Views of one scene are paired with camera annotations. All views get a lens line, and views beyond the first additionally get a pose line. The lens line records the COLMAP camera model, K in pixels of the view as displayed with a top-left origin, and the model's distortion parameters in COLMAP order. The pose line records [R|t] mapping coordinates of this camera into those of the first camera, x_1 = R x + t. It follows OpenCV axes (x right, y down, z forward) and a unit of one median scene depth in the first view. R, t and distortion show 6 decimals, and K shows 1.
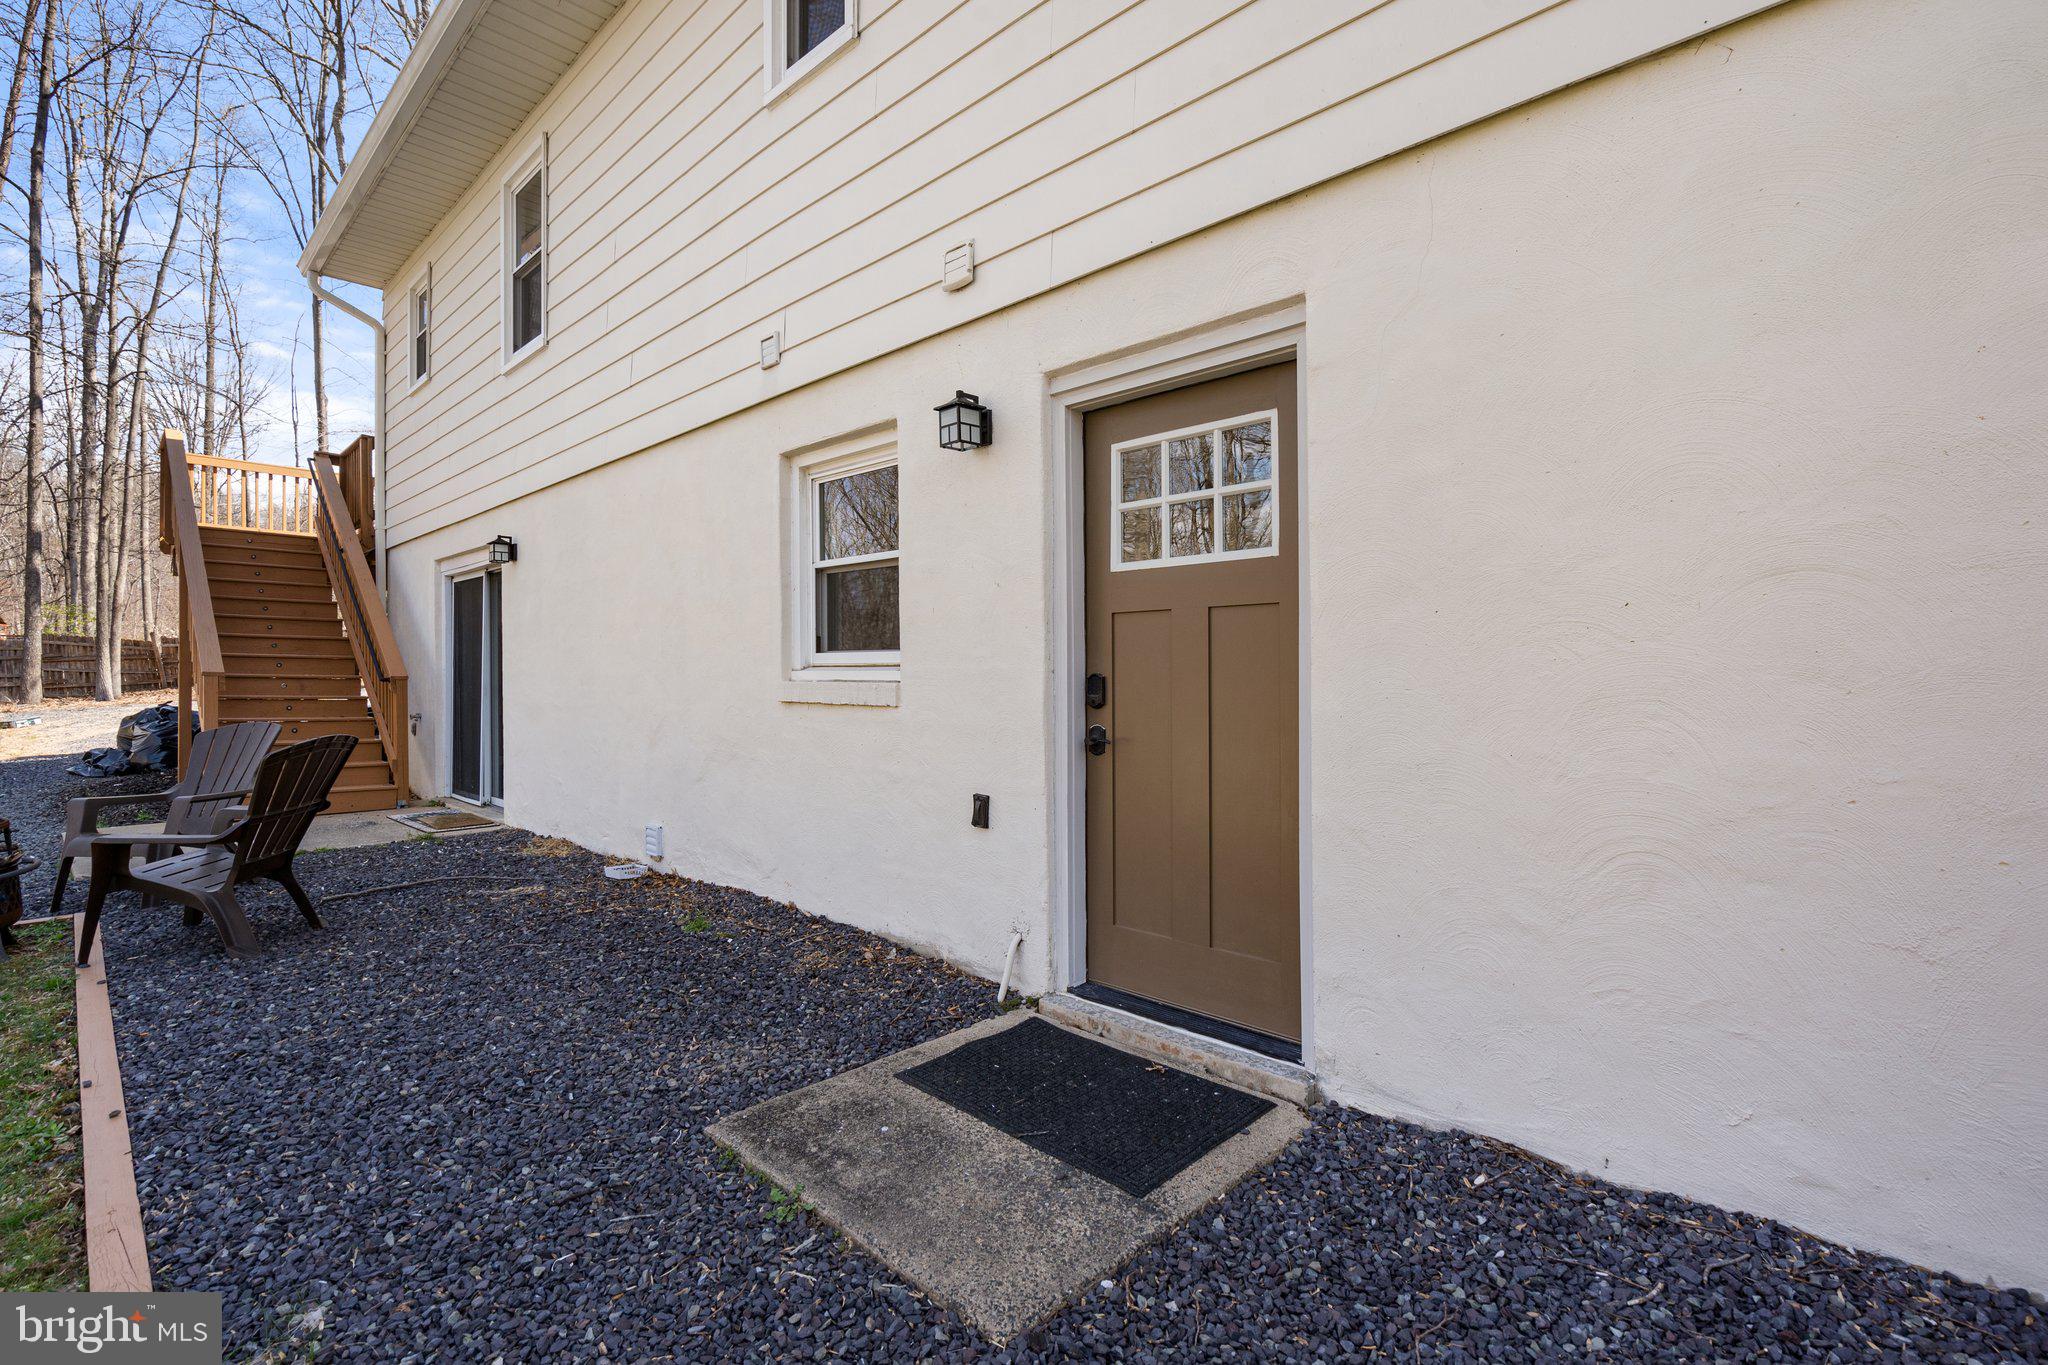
lens RADIAL K [[959.3, 0, 1009.0], [0, 959.3, 678.6], [0, 0, 1]] dist [-0.008068, 0.003185]
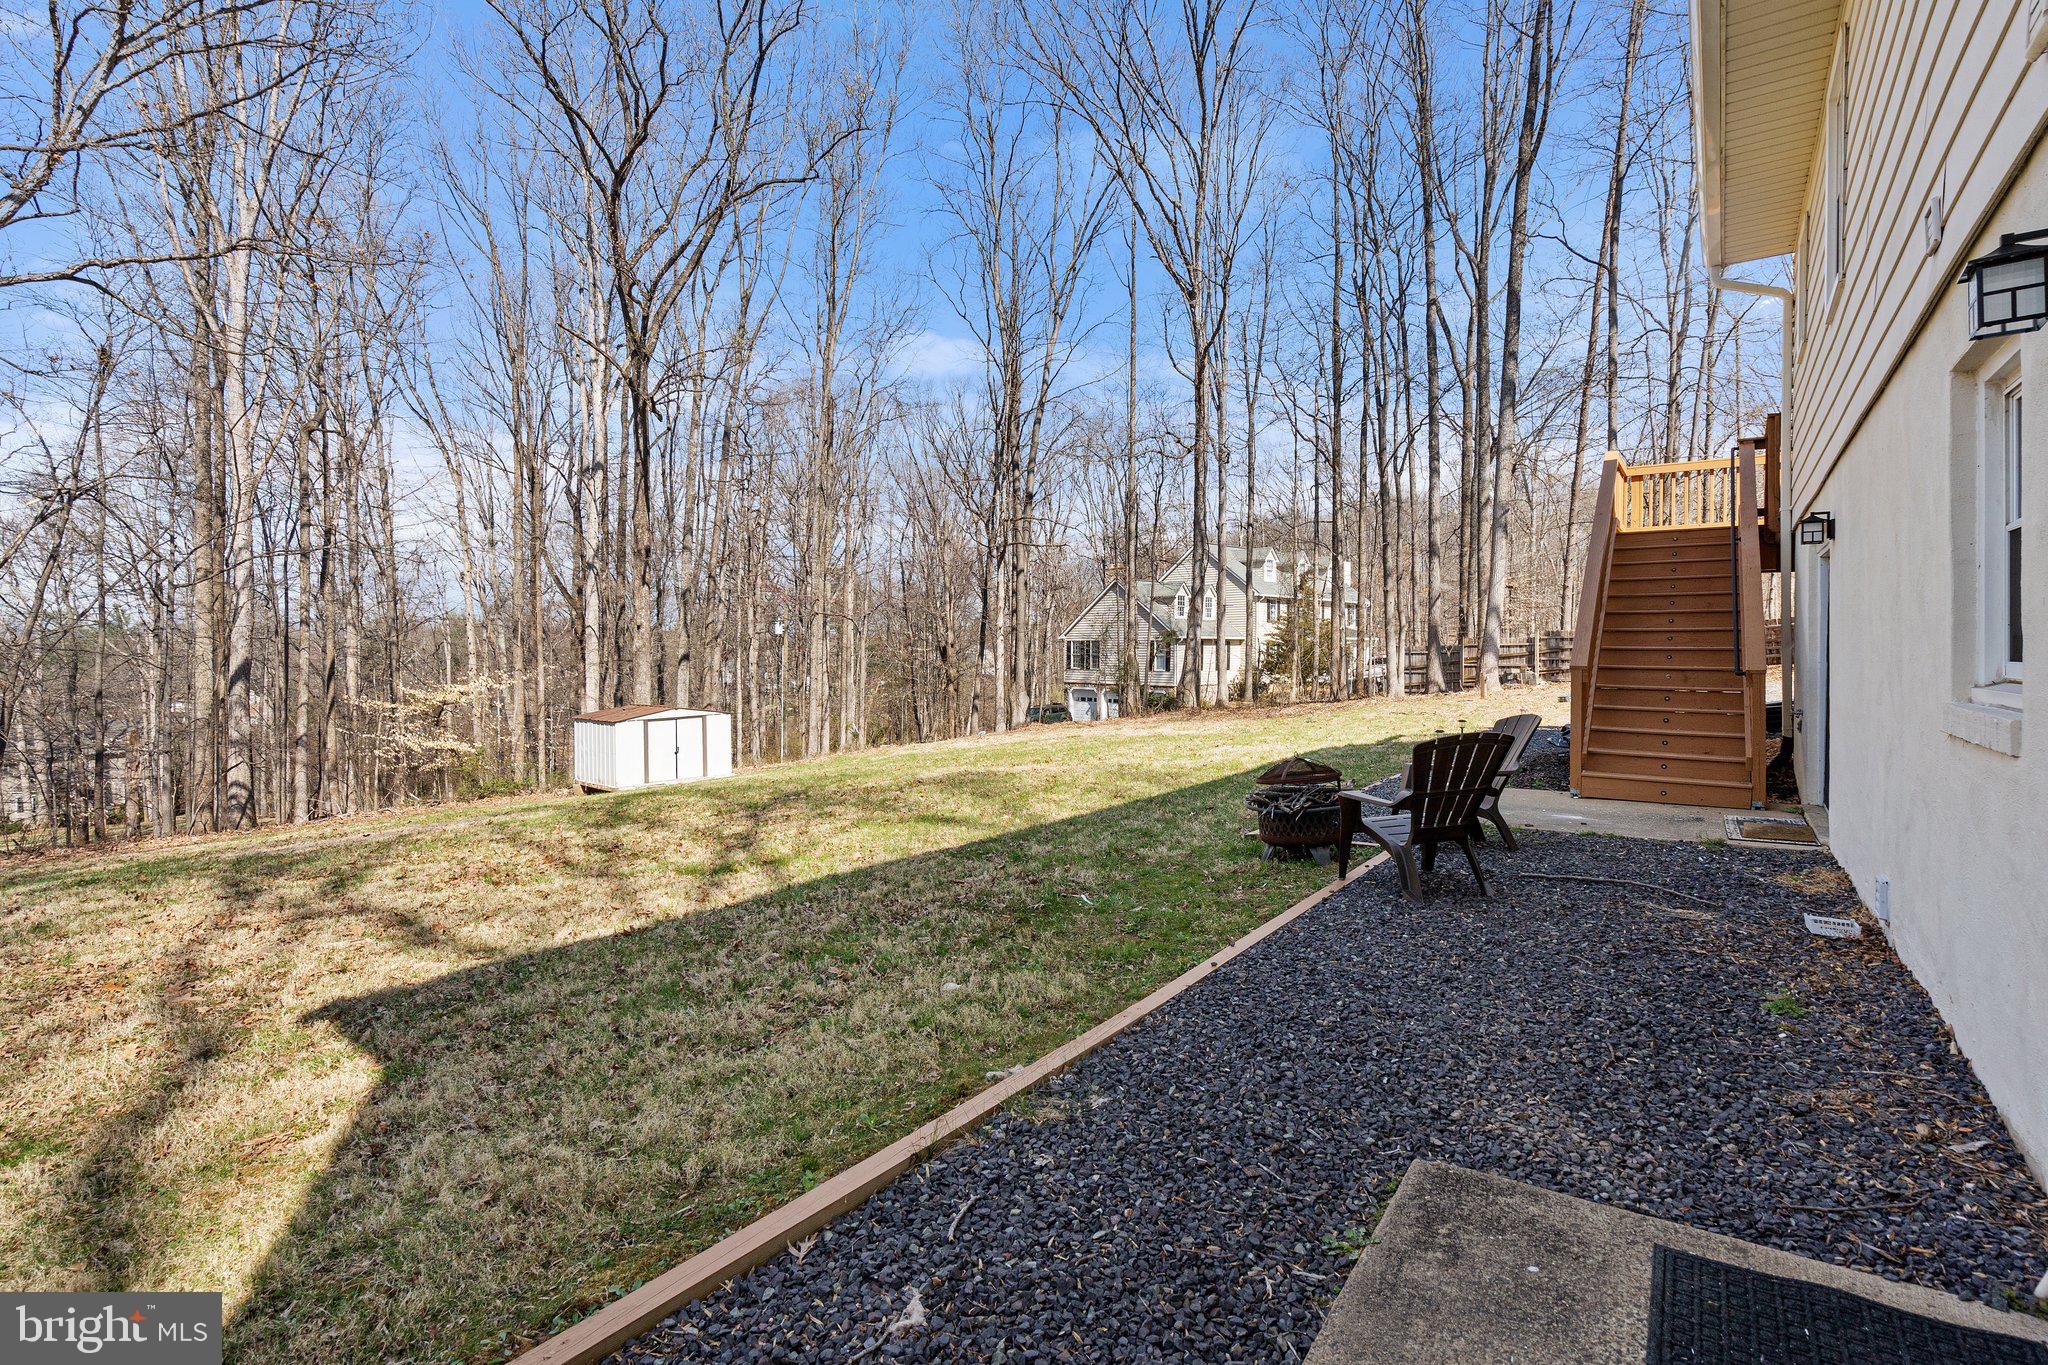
lens RADIAL K [[959.3, 0, 1024.4], [0, 959.3, 672.9], [0, 0, 1]] dist [-0.008068, 0.003185]
pose [[0.173040, 0.013659, -0.984820, 0.495648], [0.002244, 0.999896, 0.014263, -0.045405], [0.984912, -0.004678, 0.172992, 0.357622]]
